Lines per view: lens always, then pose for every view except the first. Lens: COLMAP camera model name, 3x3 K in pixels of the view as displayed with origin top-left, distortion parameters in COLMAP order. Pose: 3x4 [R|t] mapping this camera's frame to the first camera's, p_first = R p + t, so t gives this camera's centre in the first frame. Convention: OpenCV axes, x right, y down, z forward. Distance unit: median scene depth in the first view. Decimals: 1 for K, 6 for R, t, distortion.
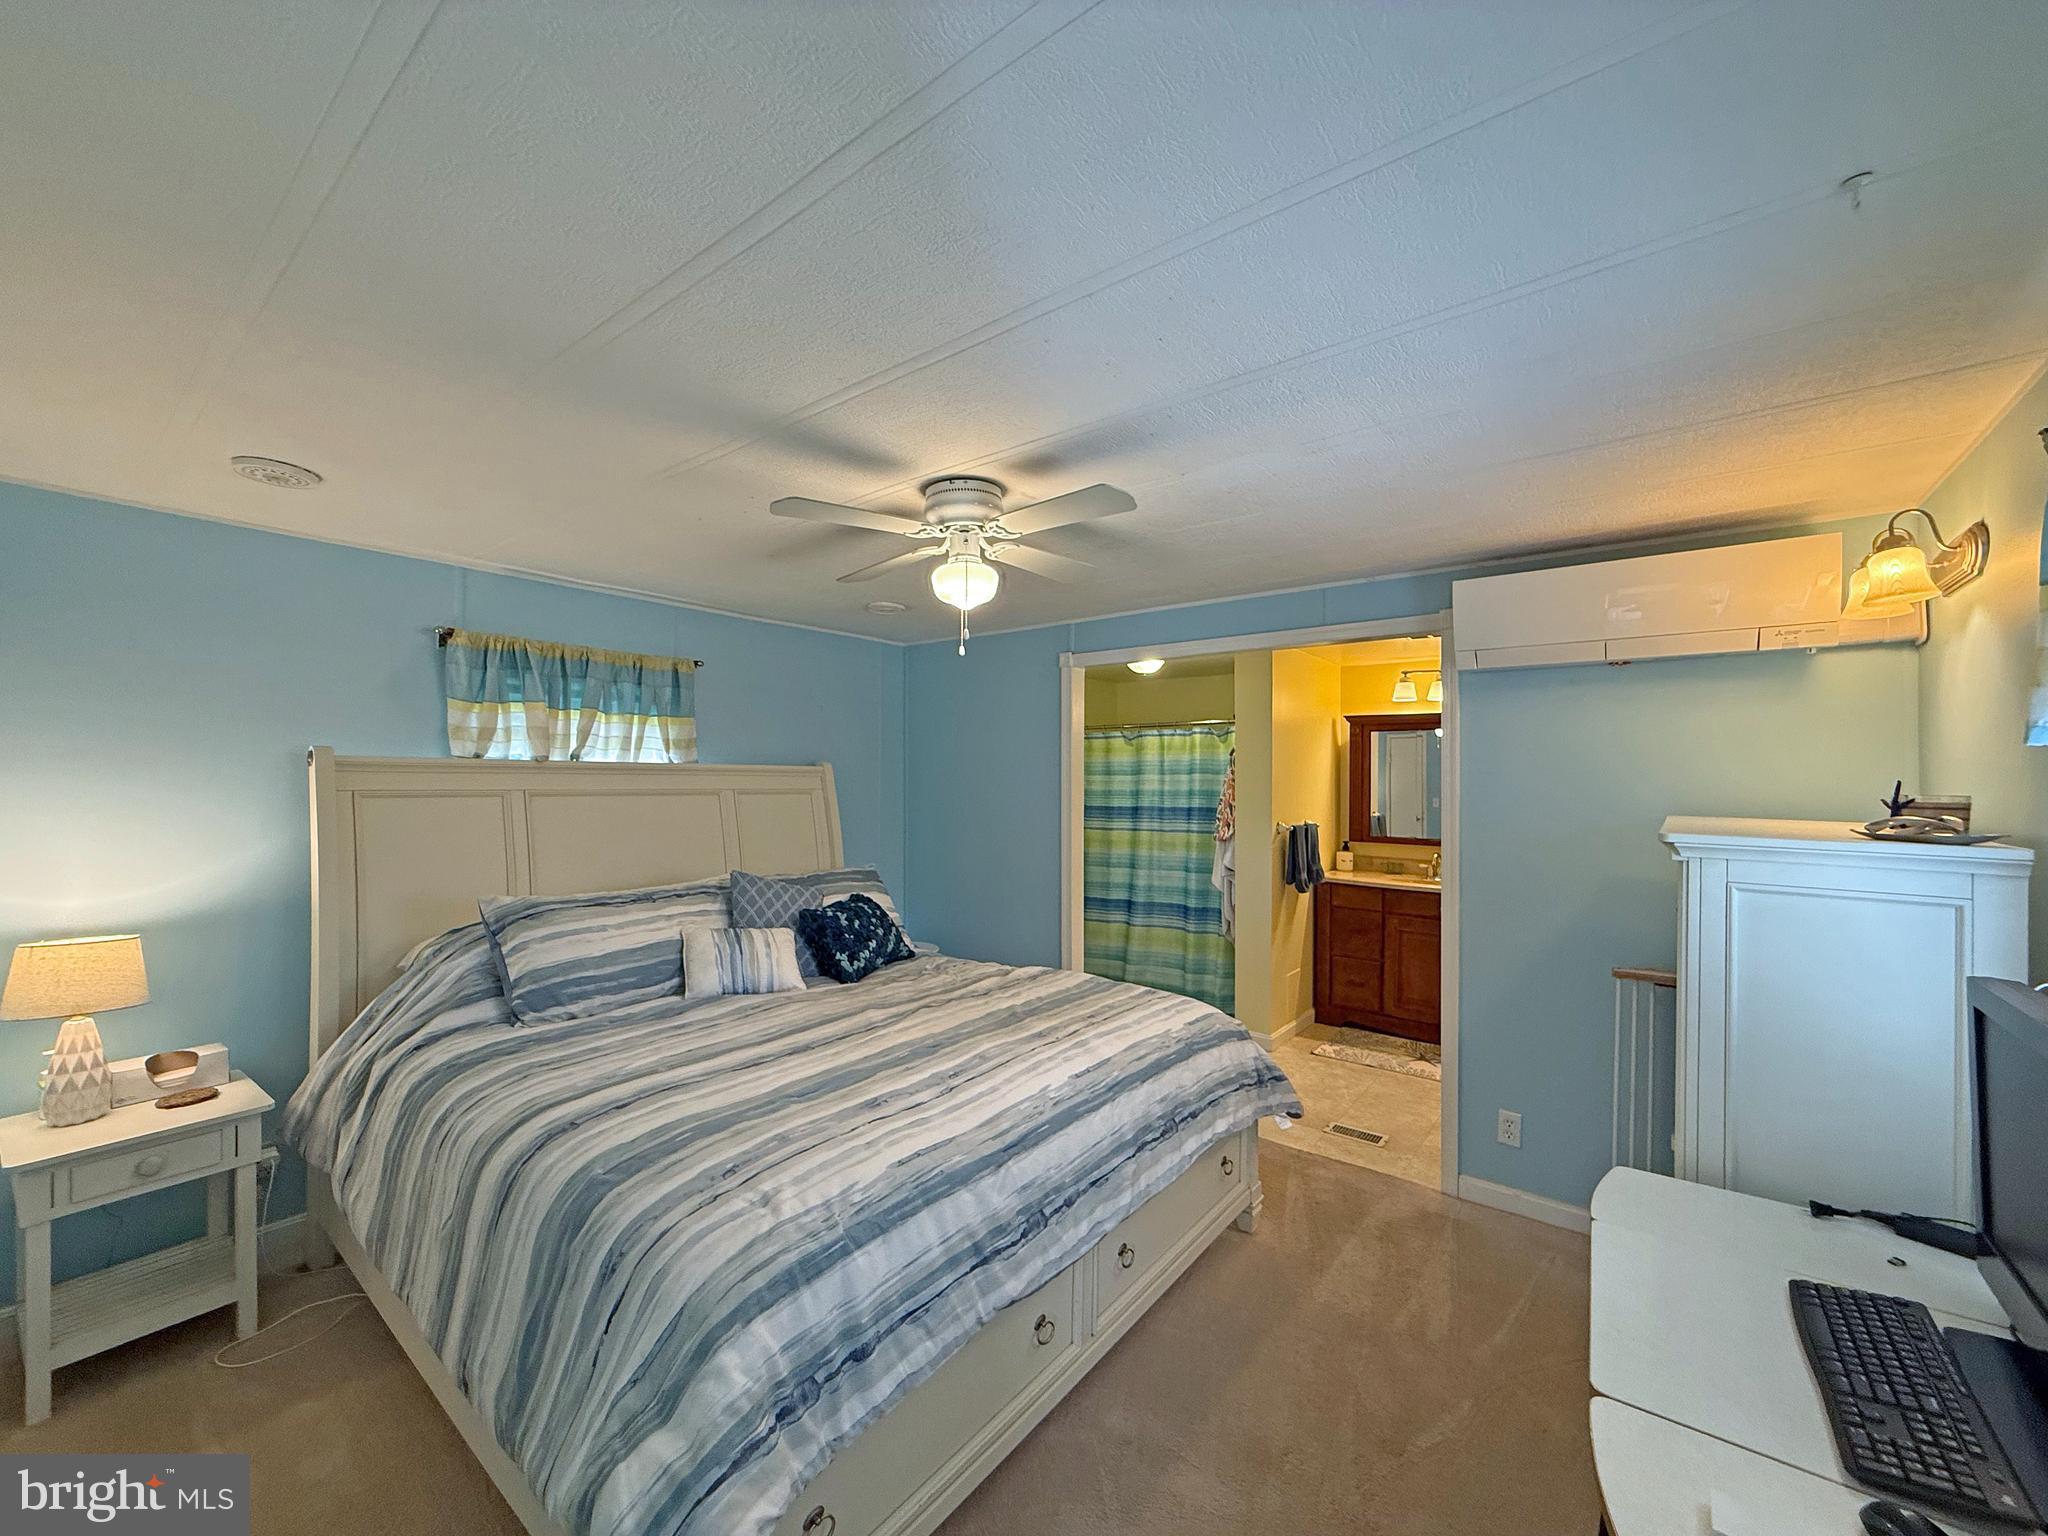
lens RADIAL K [[813.8, 0, 1019.9], [0, 813.8, 779.2], [0, 0, 1]] dist [0.001892, 0.000036]
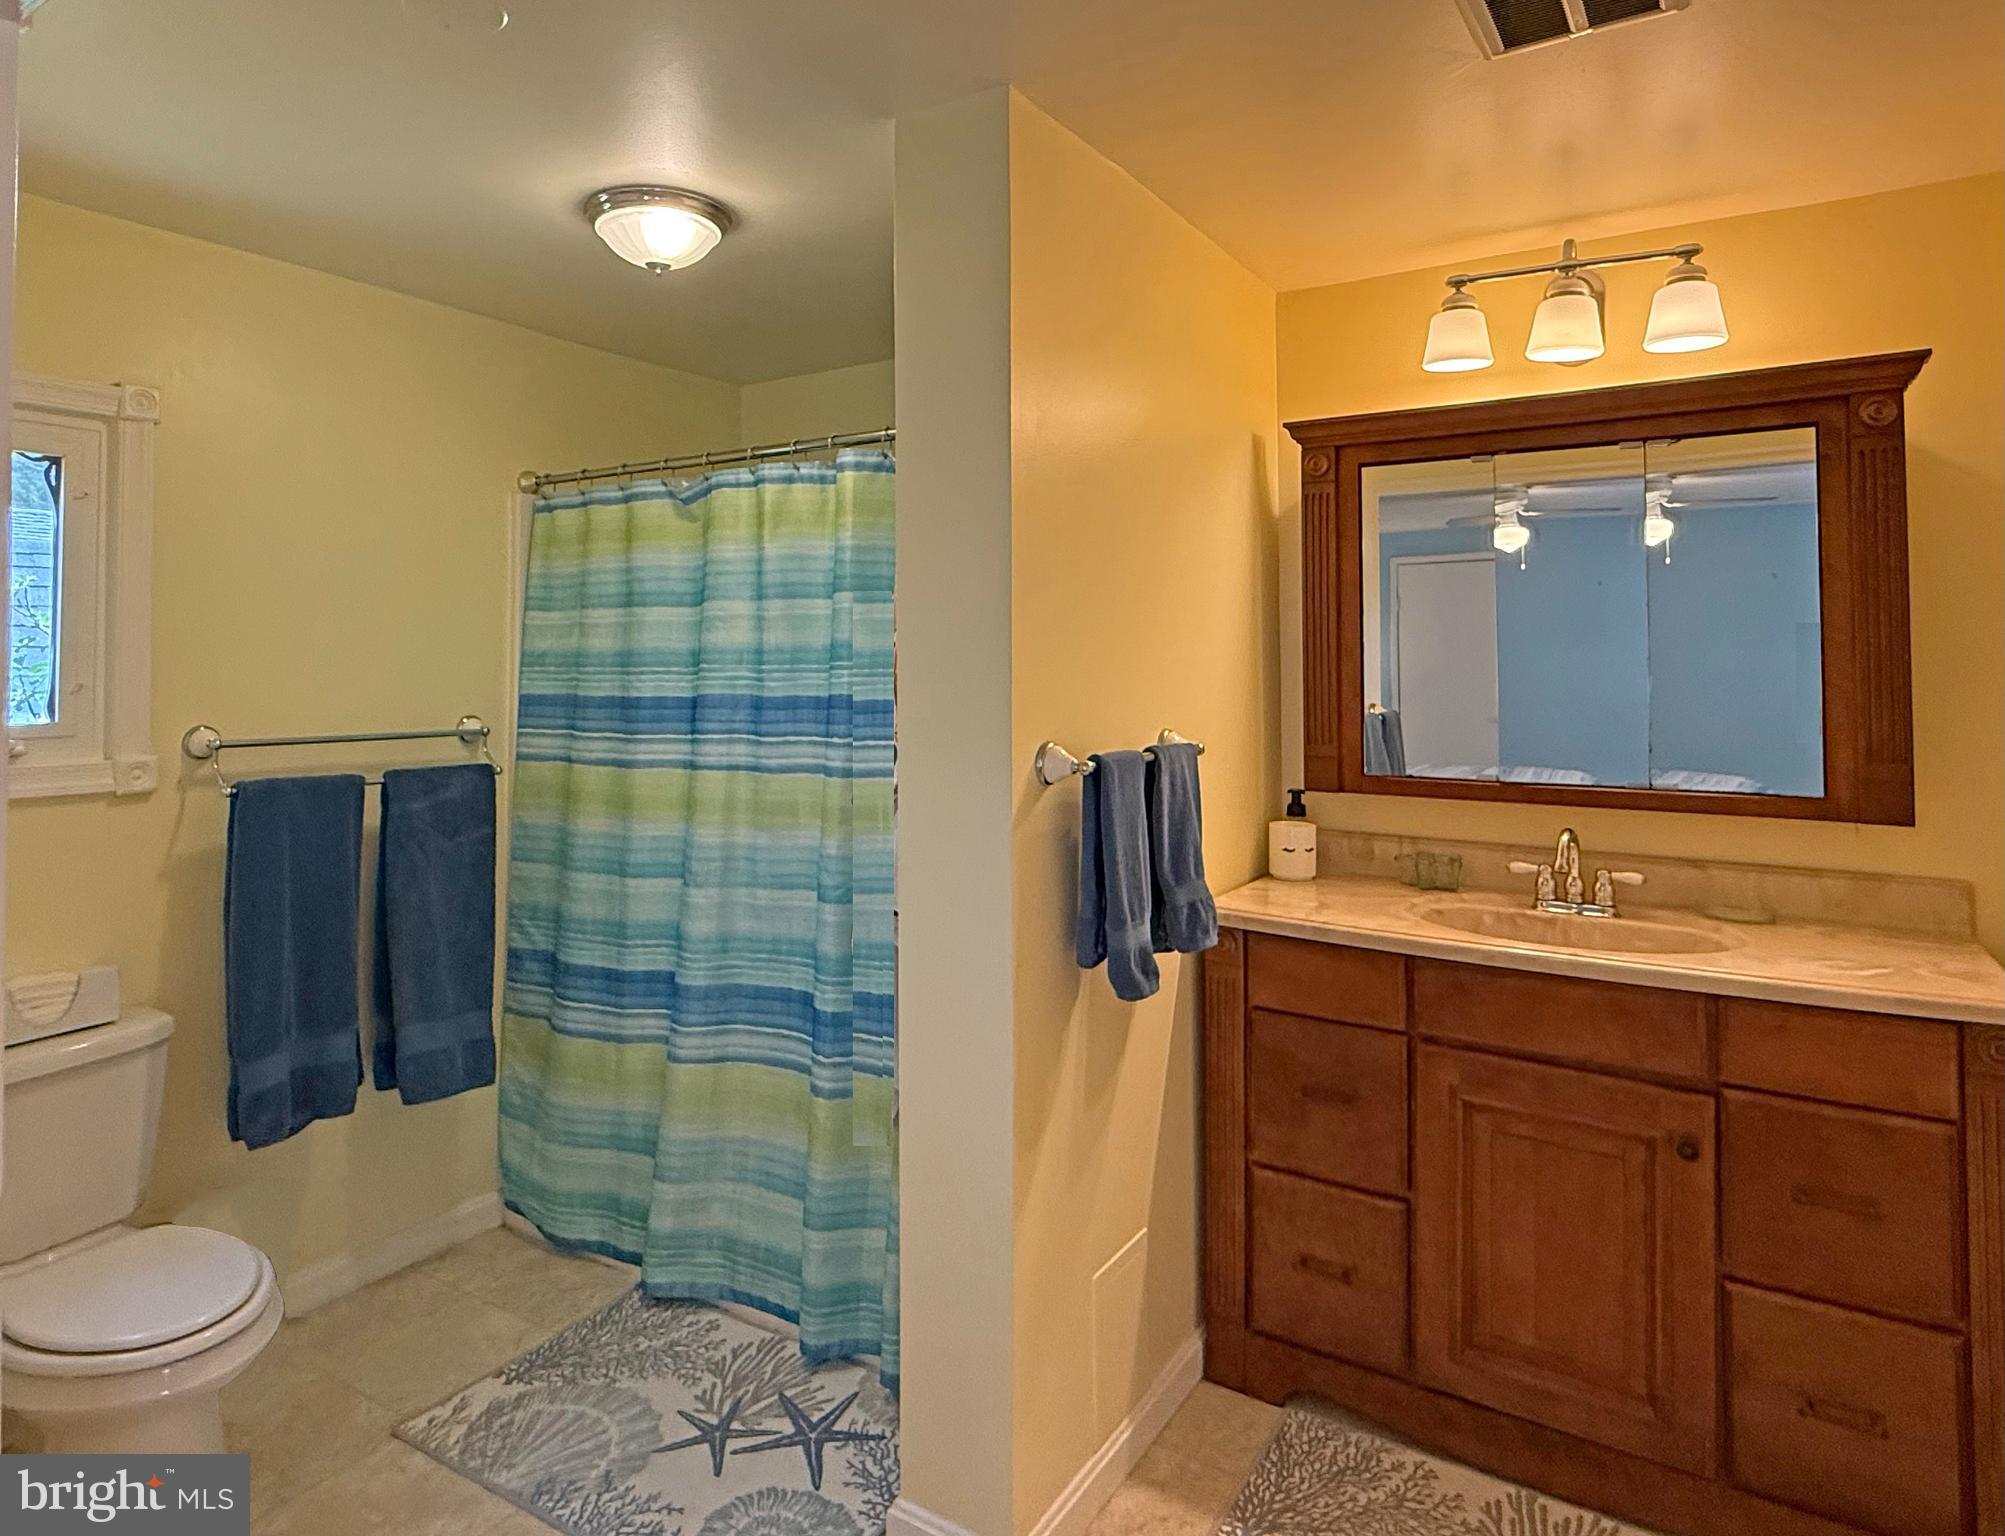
lens RADIAL K [[1187.0, 0, 983.2], [0, 1187.0, 643.5], [0, 0, 1]] dist [0.000625, 0.000176]
pose [[0.995012, -0.007836, 0.099445, 0.218760], [0.009613, 0.999802, -0.017400, 0.021807], [-0.099289, 0.018269, 0.994891, 0.510949]]
